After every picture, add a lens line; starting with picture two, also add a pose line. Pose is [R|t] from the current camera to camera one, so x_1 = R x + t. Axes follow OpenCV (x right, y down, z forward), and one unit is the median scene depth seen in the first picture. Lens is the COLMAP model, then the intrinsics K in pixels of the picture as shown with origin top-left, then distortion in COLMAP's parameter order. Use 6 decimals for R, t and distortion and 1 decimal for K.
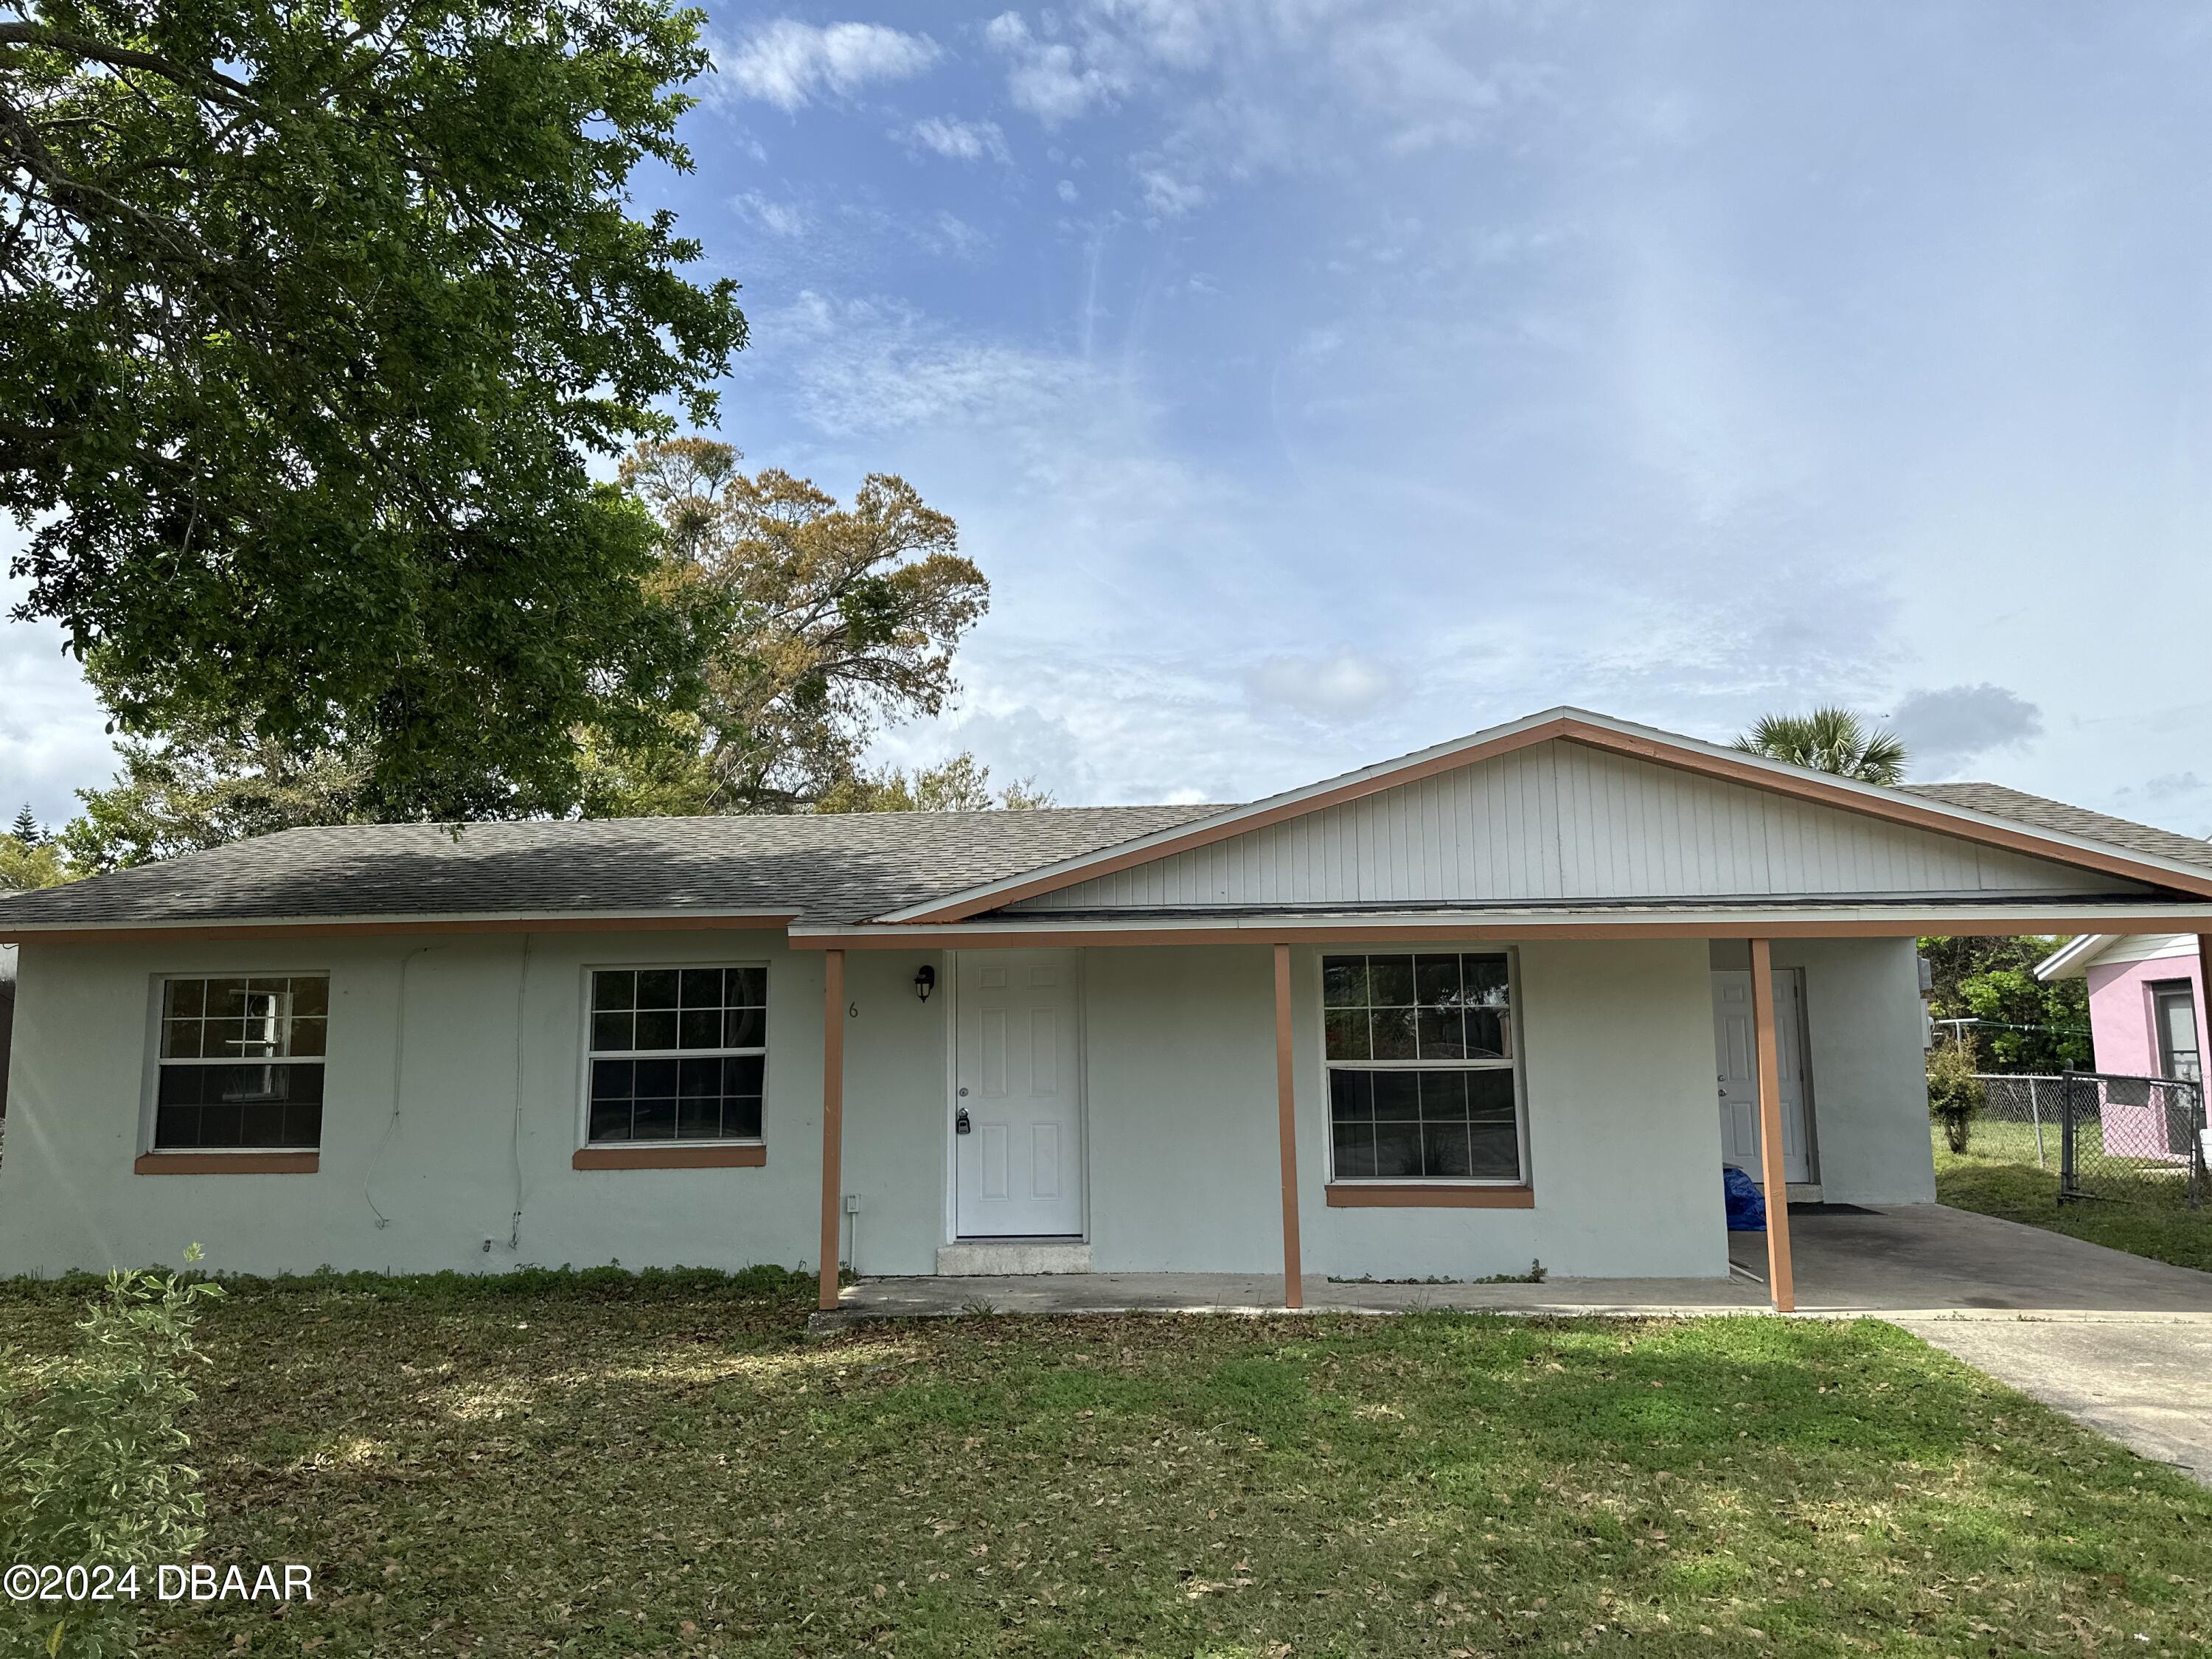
lens RADIAL K [[1560.5, 0, 1106.0], [0, 1560.5, 829.5], [0, 0, 1]] dist [0.074622, -0.103520]
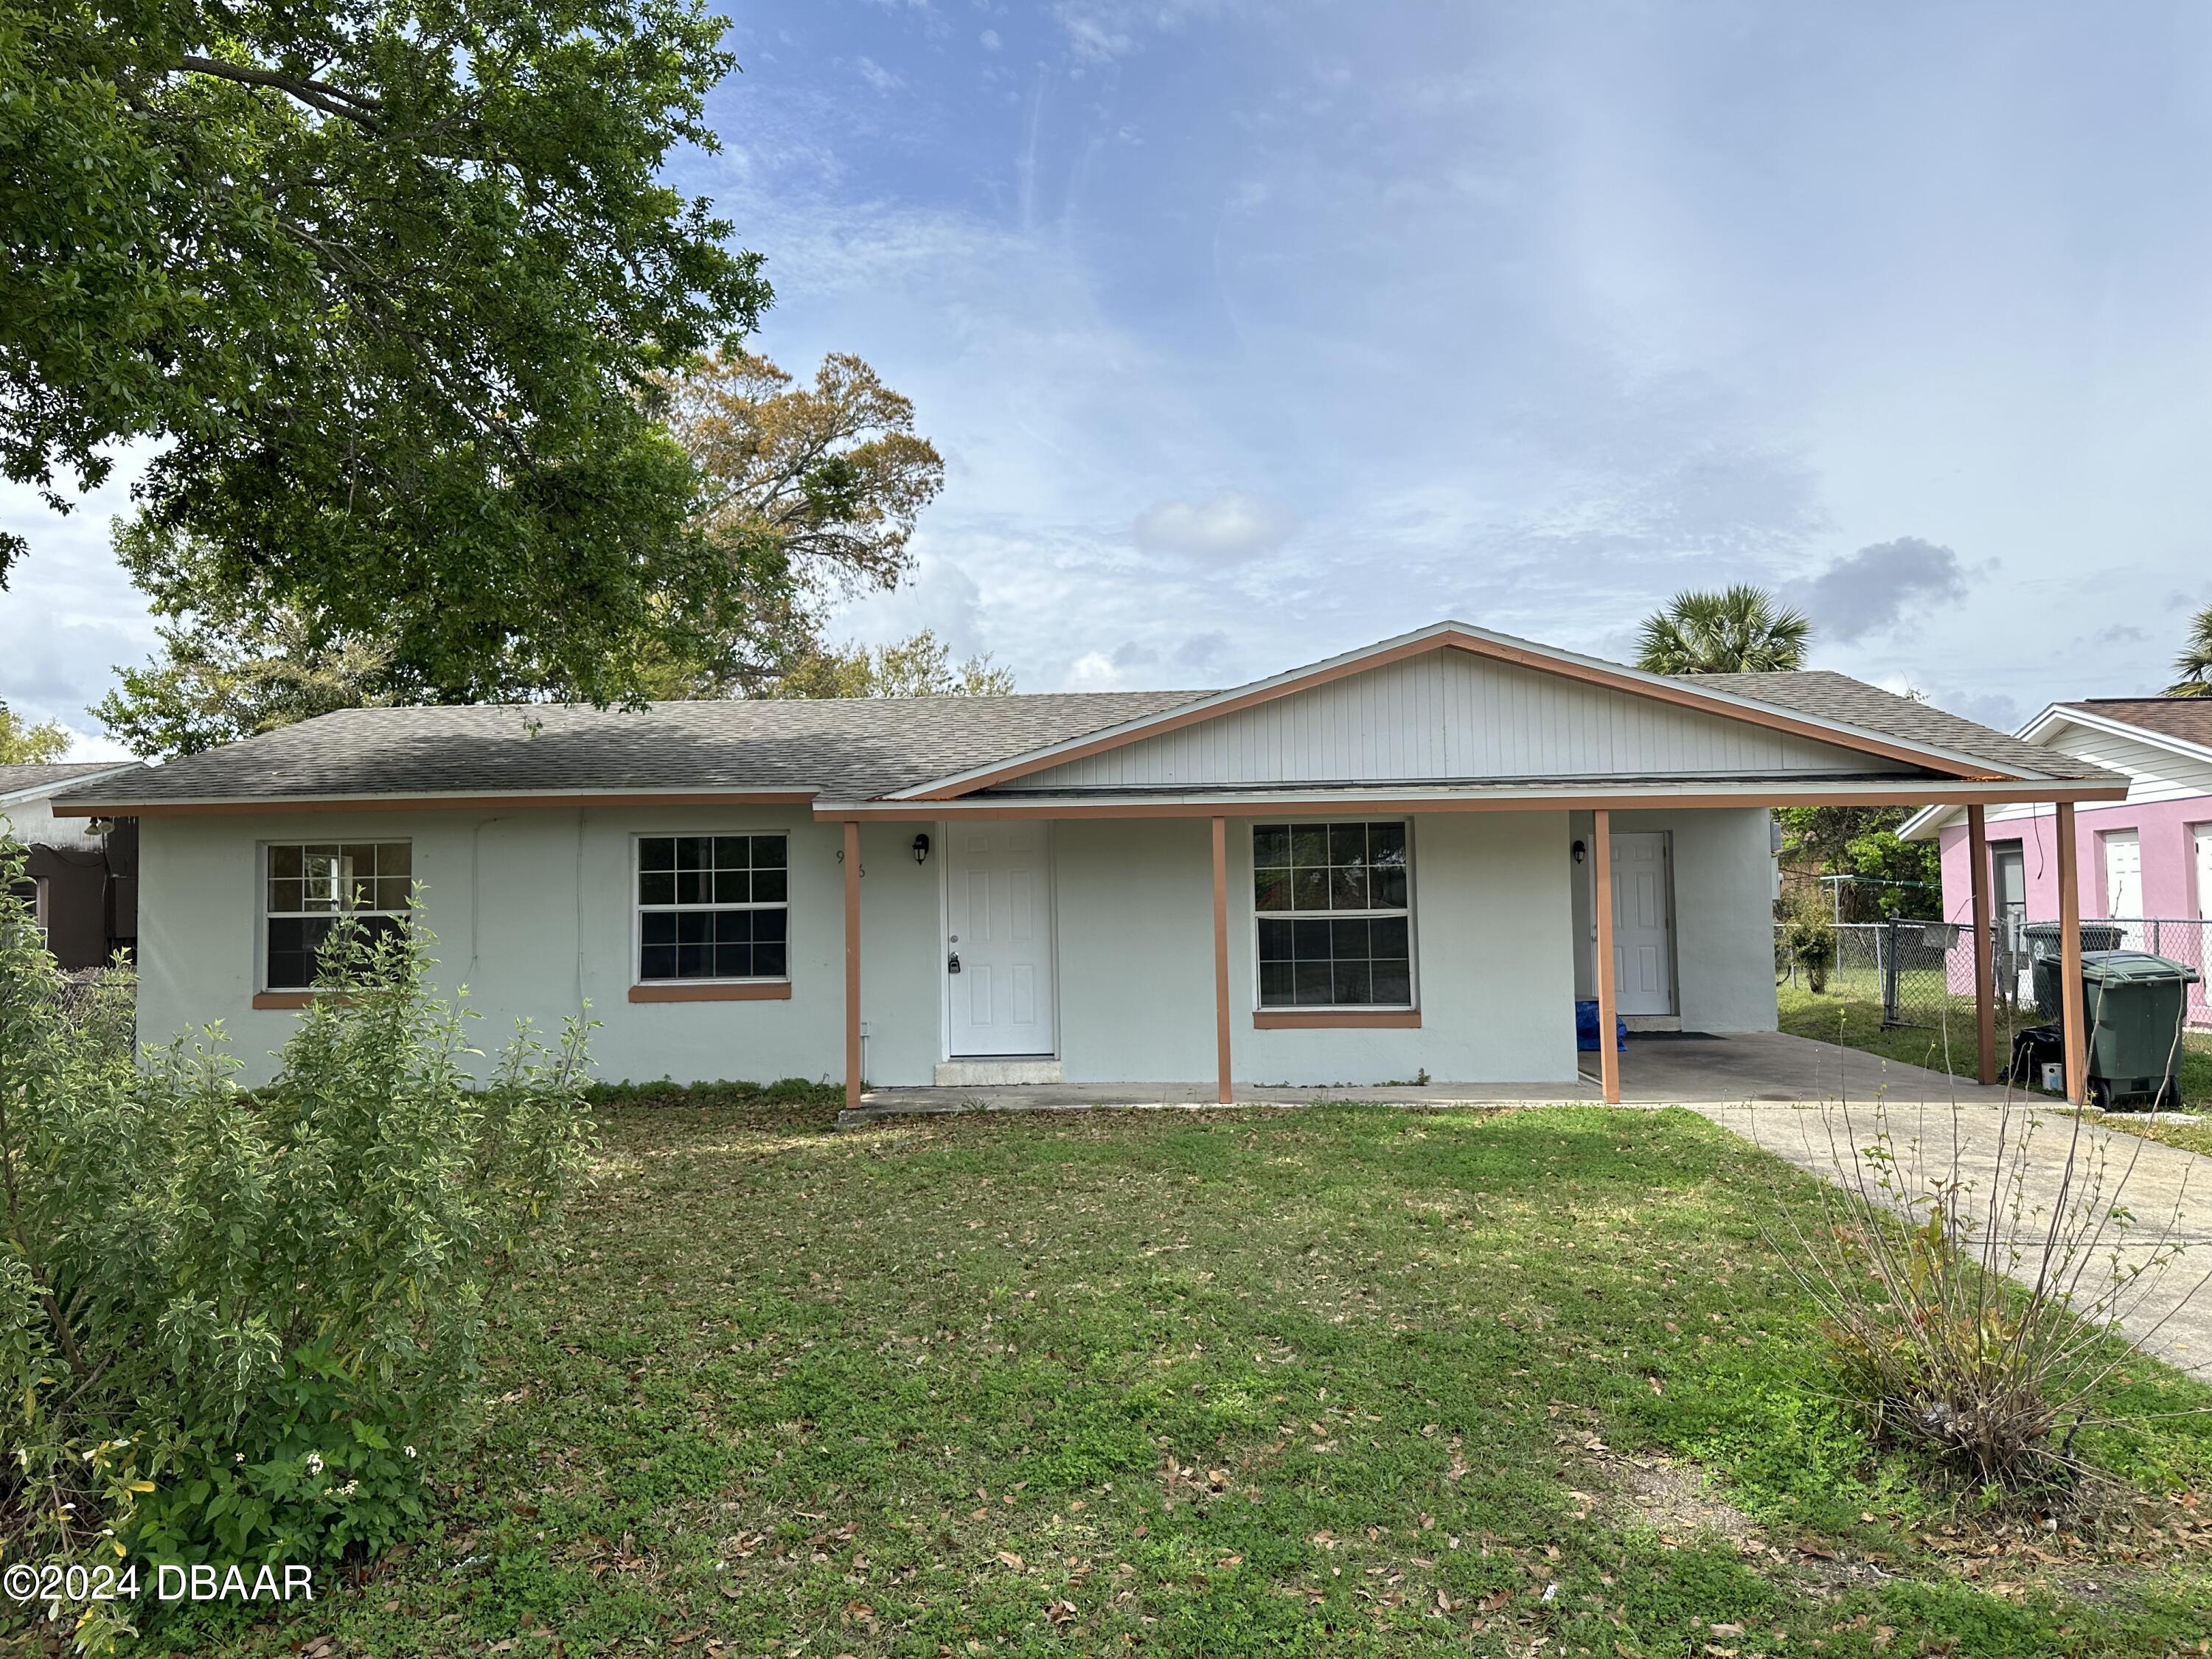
lens RADIAL K [[1550.9, 0, 1107.1], [0, 1550.9, 885.2], [0, 0, 1]] dist [0.074462, 0.000436]
pose [[0.999376, -0.003779, 0.035119, -0.015599], [-0.000536, 0.992522, 0.122062, -0.018565], [-0.035317, -0.122005, 0.991901, -0.181283]]
